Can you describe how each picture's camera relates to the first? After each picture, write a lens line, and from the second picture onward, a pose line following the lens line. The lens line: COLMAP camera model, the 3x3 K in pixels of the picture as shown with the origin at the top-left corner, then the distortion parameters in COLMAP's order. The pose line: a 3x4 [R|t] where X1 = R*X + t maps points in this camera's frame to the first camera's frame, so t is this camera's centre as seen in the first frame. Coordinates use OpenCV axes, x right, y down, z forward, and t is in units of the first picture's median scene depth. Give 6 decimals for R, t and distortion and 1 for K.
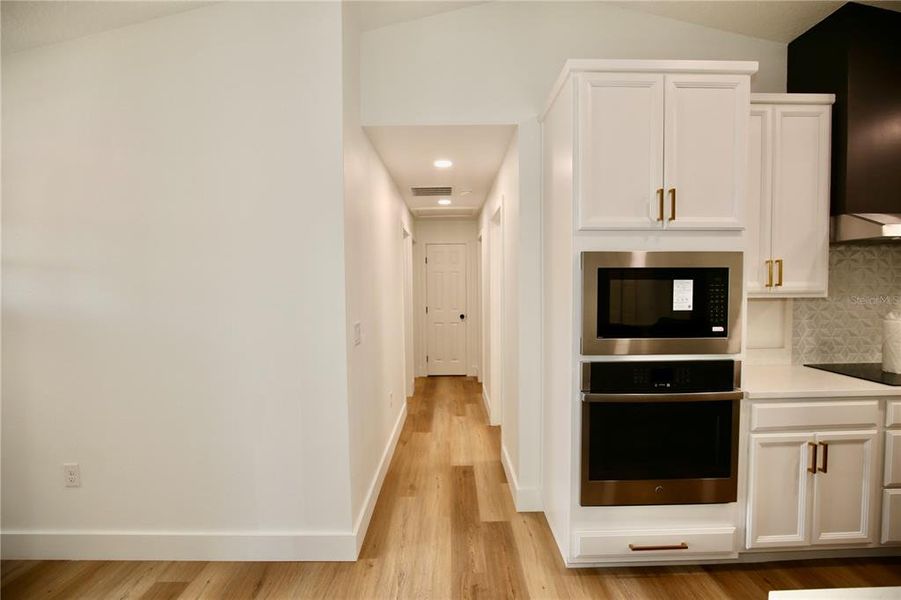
lens RADIAL K [[413.8, 0, 456.2], [0, 413.8, 302.0], [0, 0, 1]] dist [-0.028433, 0.000641]
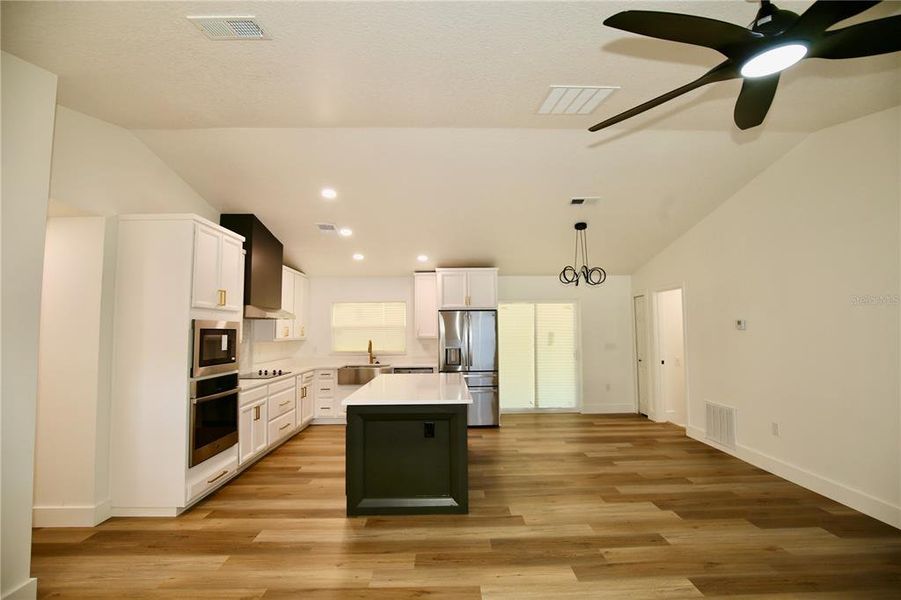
lens RADIAL K [[413.8, 0, 456.2], [0, 413.8, 302.0], [0, 0, 1]] dist [-0.028433, 0.000641]
pose [[-0.009058, 0.075792, 0.997082, -1.449688], [0.055914, 0.995602, -0.075172, -0.000101], [-0.998394, 0.055070, -0.013256, -0.119321]]
